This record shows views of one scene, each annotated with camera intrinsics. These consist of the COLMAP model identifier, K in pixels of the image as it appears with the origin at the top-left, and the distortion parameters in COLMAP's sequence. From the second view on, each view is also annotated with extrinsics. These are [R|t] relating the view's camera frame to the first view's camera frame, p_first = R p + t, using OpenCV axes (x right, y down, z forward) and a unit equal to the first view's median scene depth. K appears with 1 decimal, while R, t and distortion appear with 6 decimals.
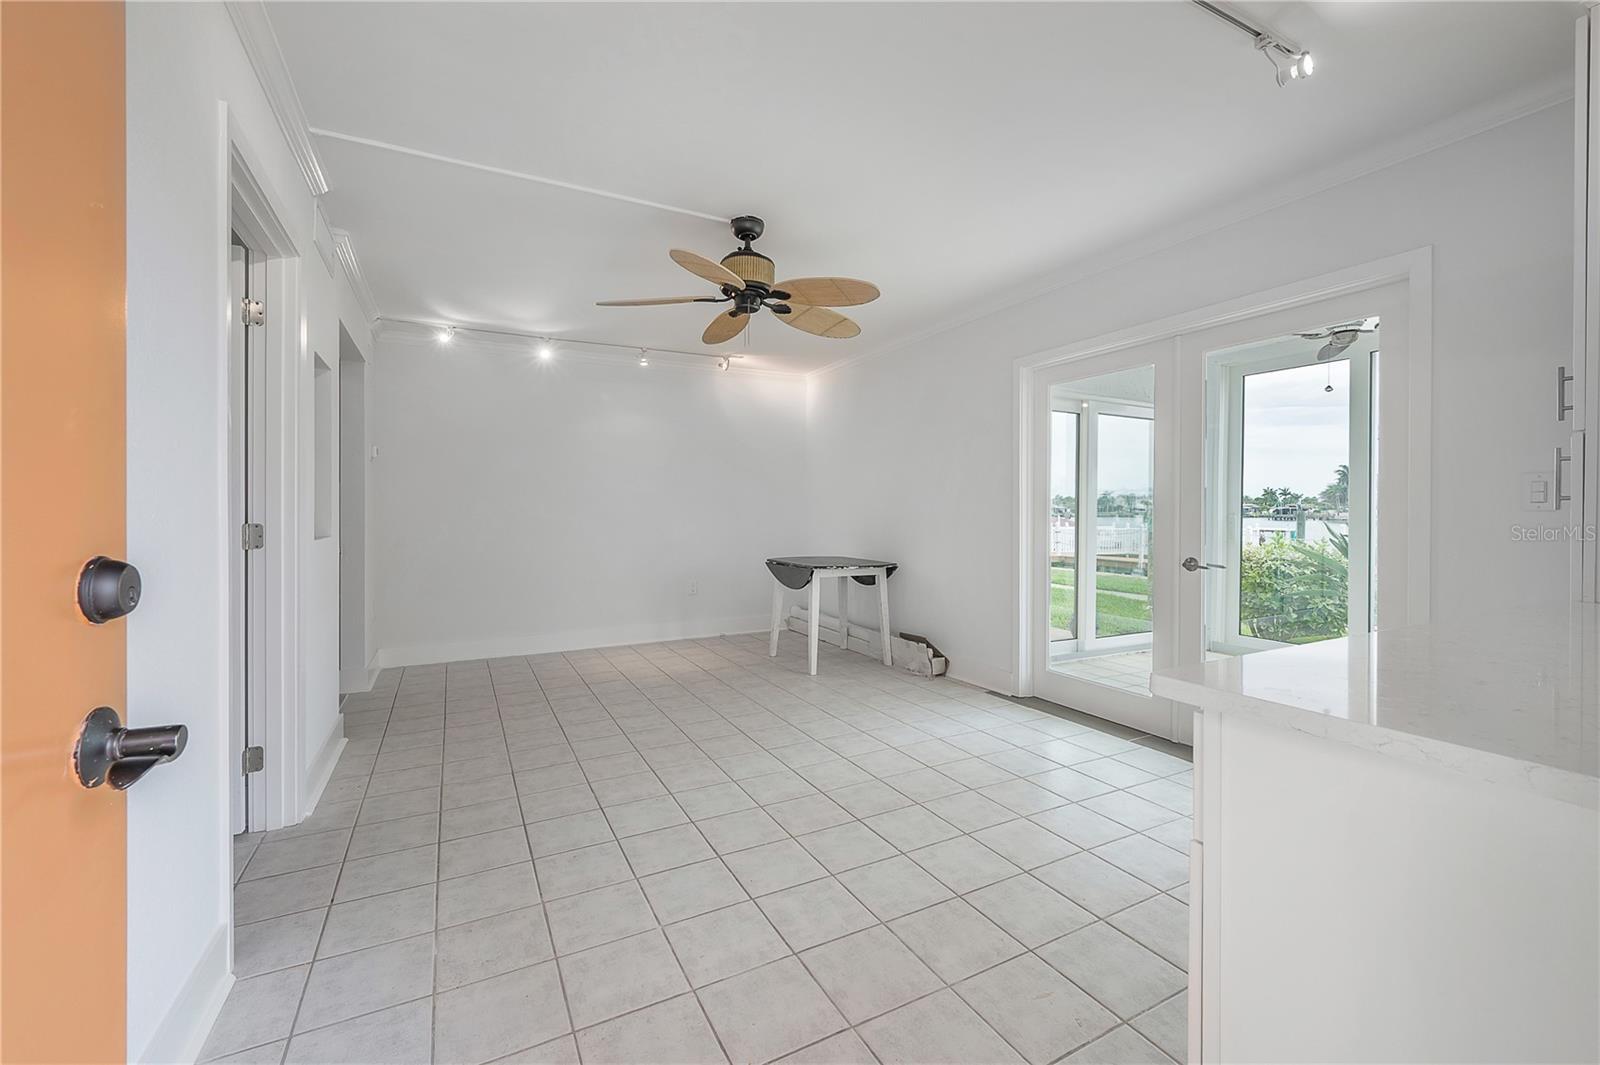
lens RADIAL K [[648.3, 0, 801.9], [0, 648.3, 513.1], [0, 0, 1]] dist [0.015720, 0.000037]
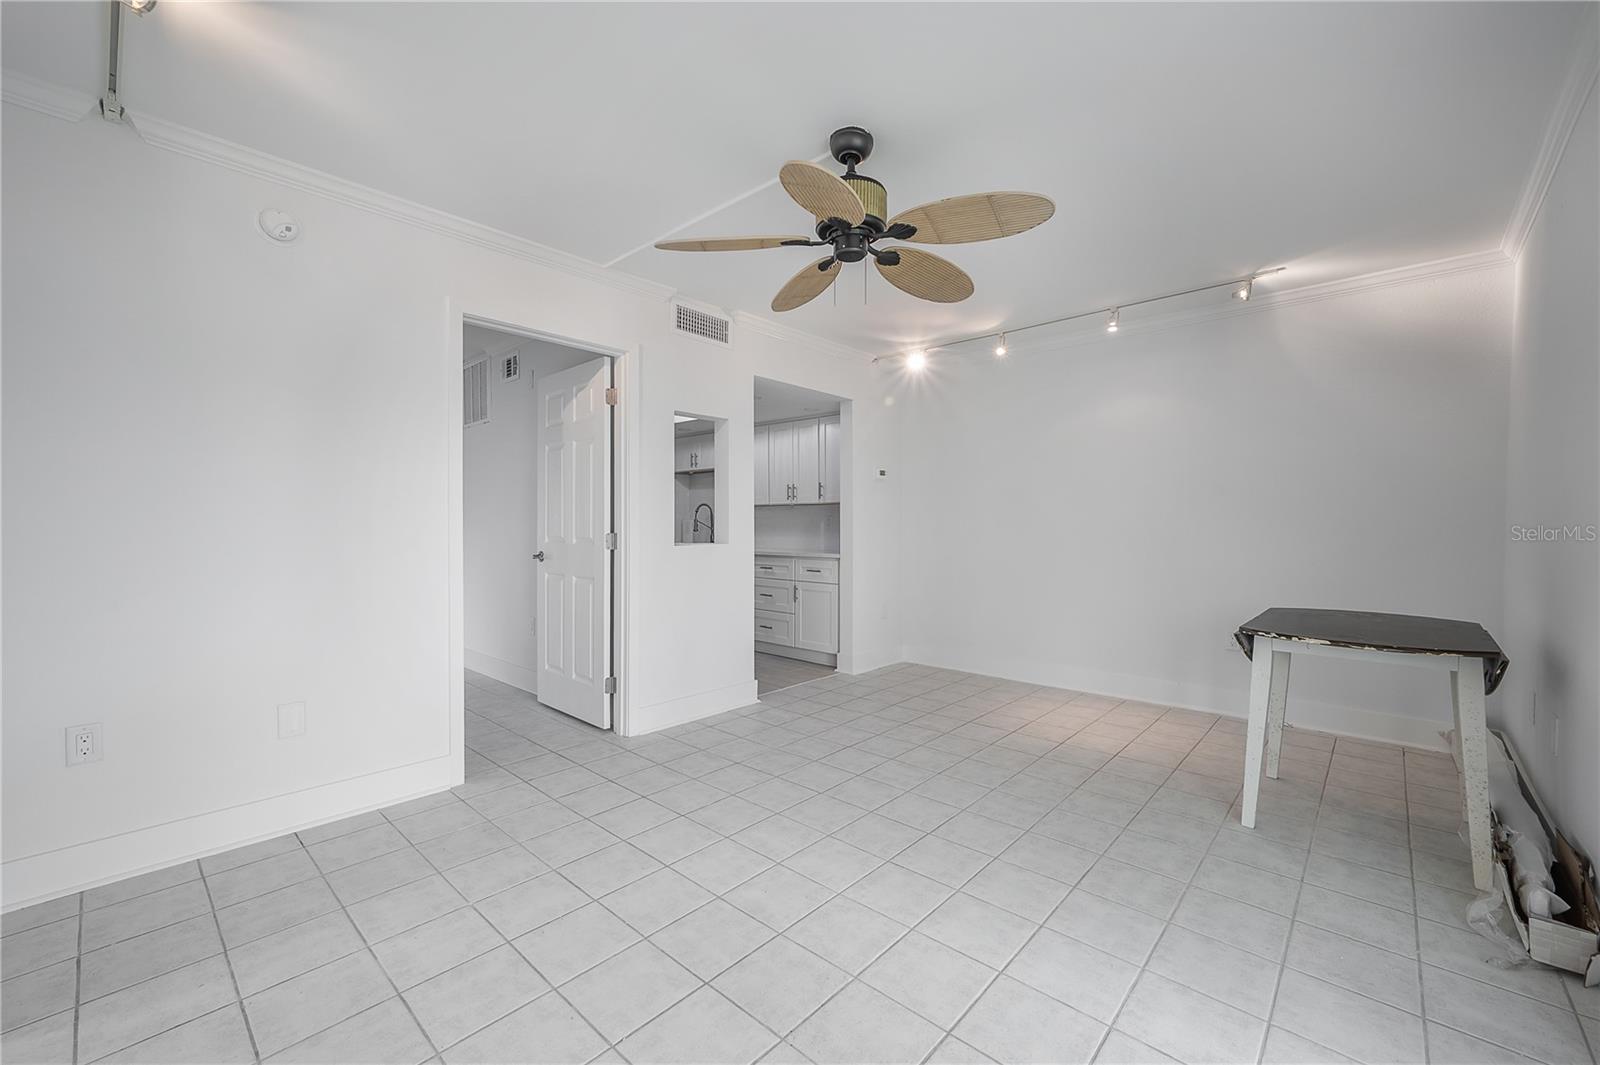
lens RADIAL K [[655.8, 0, 797.4], [0, 655.8, 529.0], [0, 0, 1]] dist [-0.000417, -0.000022]
pose [[0.335365, 0.004174, -0.942079, 0.366671], [0.000433, 0.999989, 0.004585, -0.001718], [0.942088, -0.001945, 0.335360, 0.416455]]
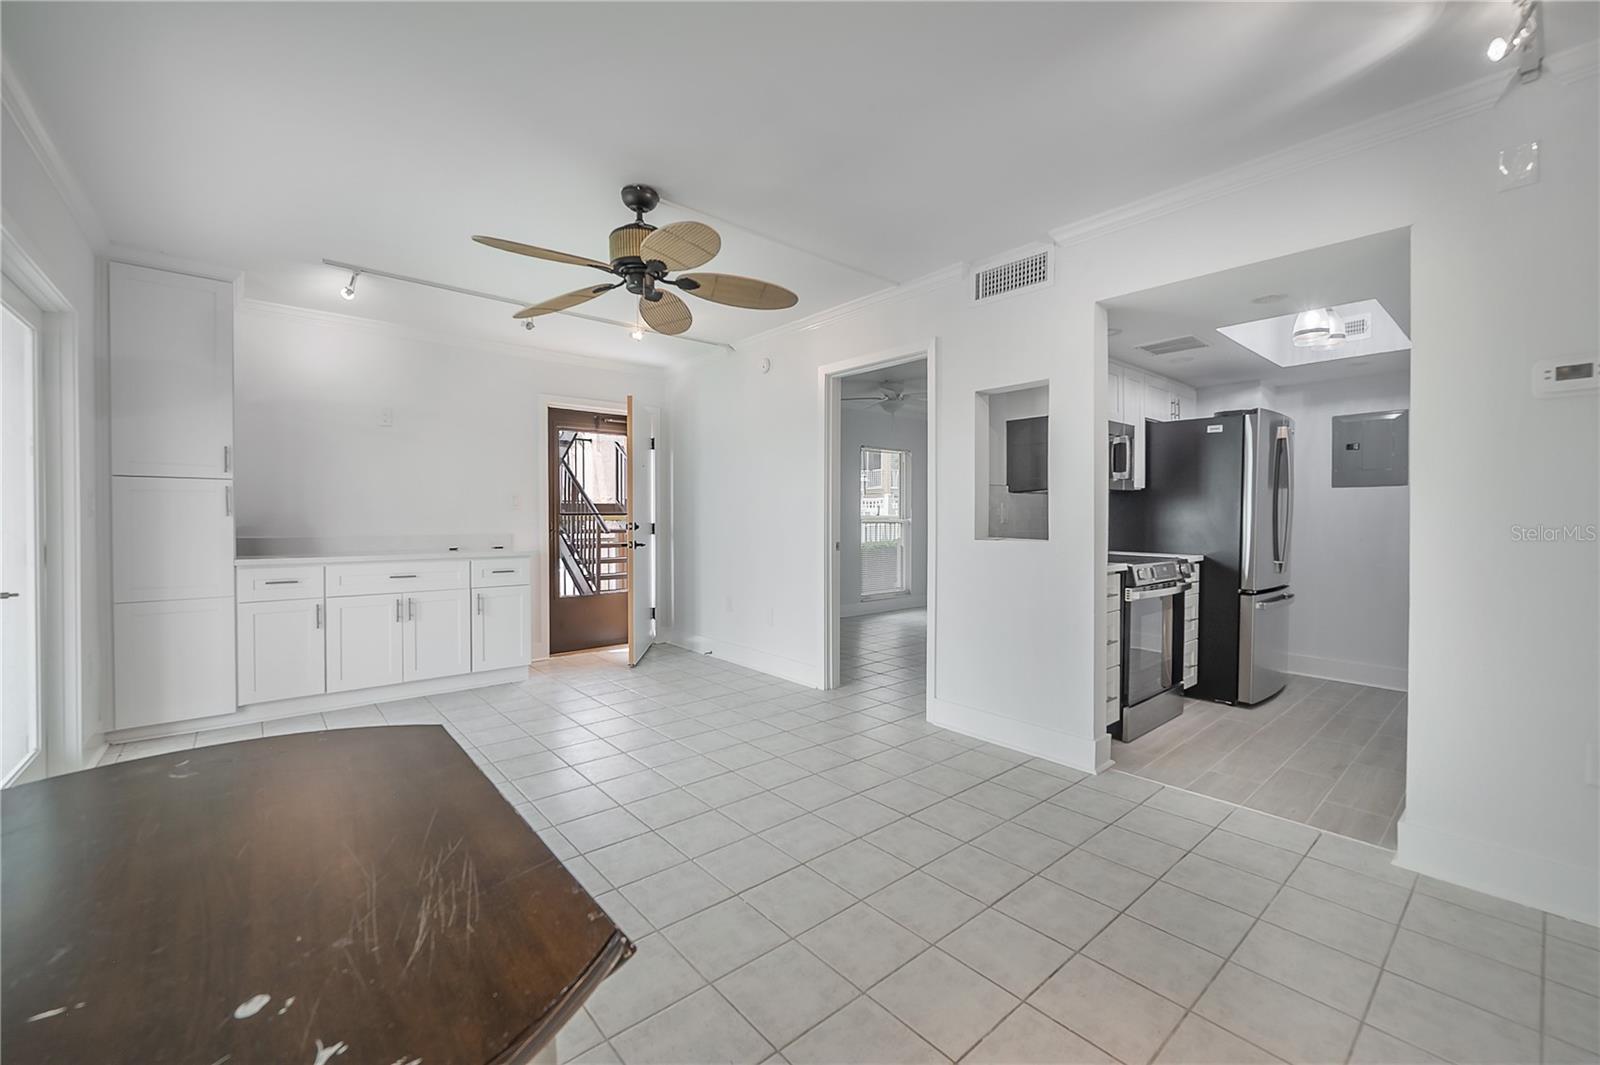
lens RADIAL K [[634.3, 0, 786.2], [0, 634.3, 526.5], [0, 0, 1]] dist [-0.003651, -0.000162]
pose [[-0.977737, 0.001092, -0.209830, -0.061015], [-0.003355, 0.999777, 0.020840, -0.006670], [0.209806, 0.021080, -0.977516, 1.149158]]
